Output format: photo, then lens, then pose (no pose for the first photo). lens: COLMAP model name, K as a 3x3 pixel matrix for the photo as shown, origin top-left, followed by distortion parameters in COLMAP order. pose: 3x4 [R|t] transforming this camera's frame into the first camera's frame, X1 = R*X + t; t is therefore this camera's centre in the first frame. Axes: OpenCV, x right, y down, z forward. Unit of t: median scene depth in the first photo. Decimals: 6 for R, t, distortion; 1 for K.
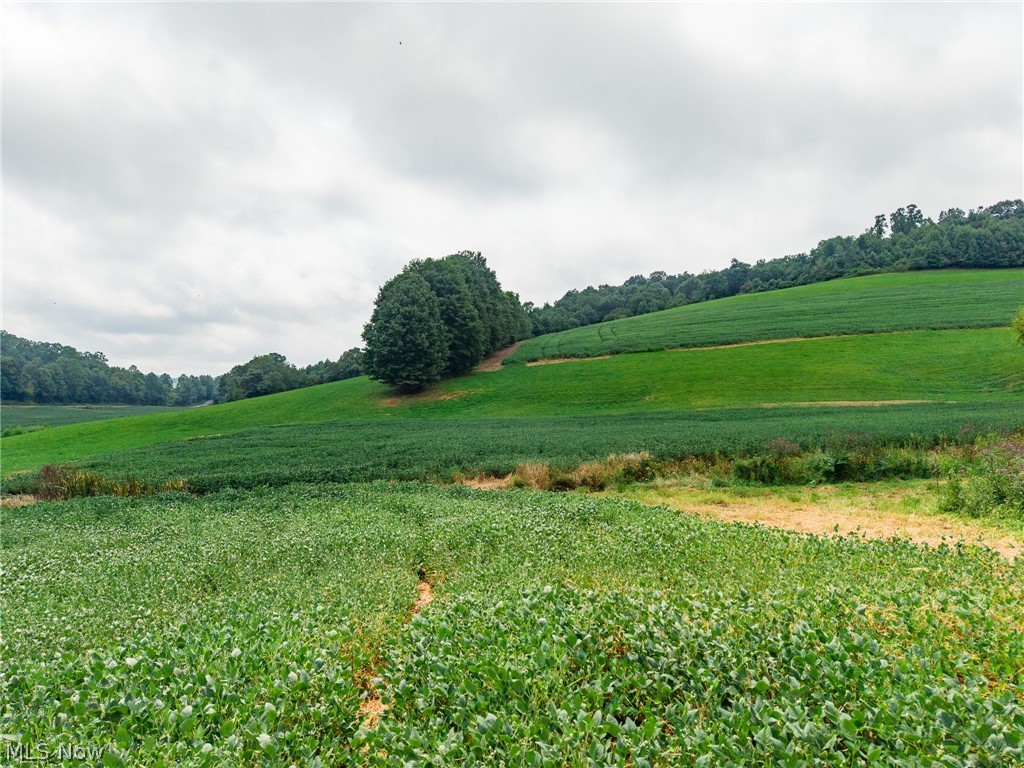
lens RADIAL K [[687.2, 0, 517.2], [0, 687.2, 384.4], [0, 0, 1]] dist [0.029349, -0.025914]
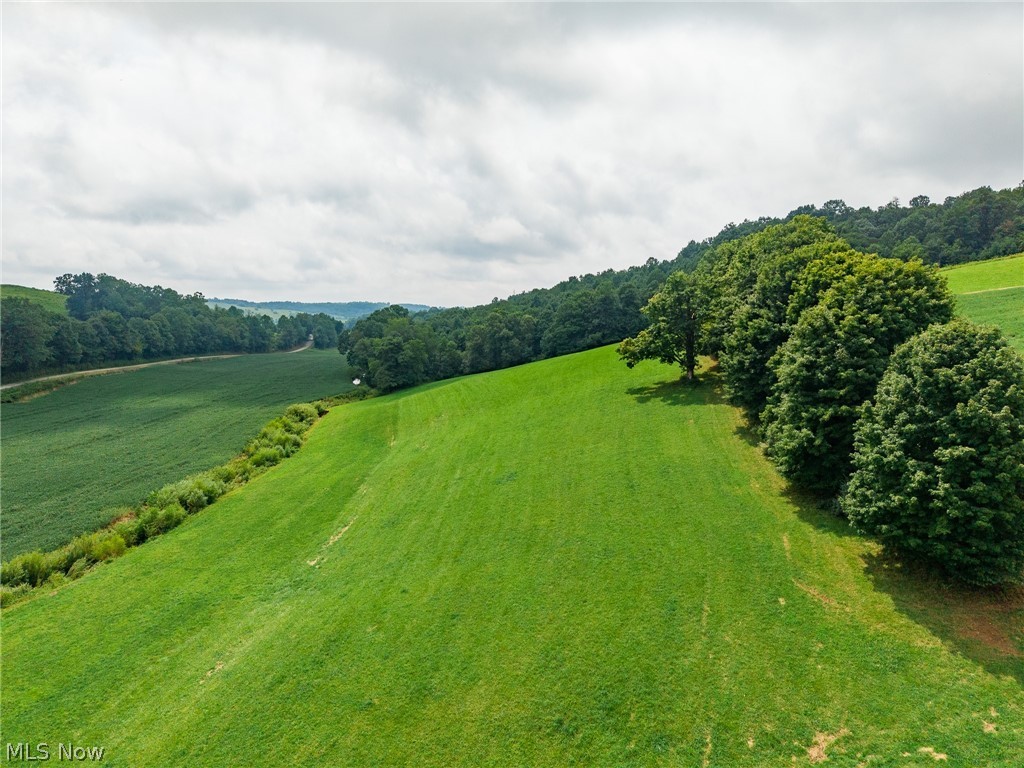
lens RADIAL K [[687.2, 0, 507.5], [0, 687.2, 387.1], [0, 0, 1]] dist [0.029349, -0.025914]
pose [[0.994535, 0.019962, -0.102482, -0.104369], [-0.007266, 0.992405, 0.122800, -0.043769], [0.104155, -0.121384, 0.987126, 0.121808]]
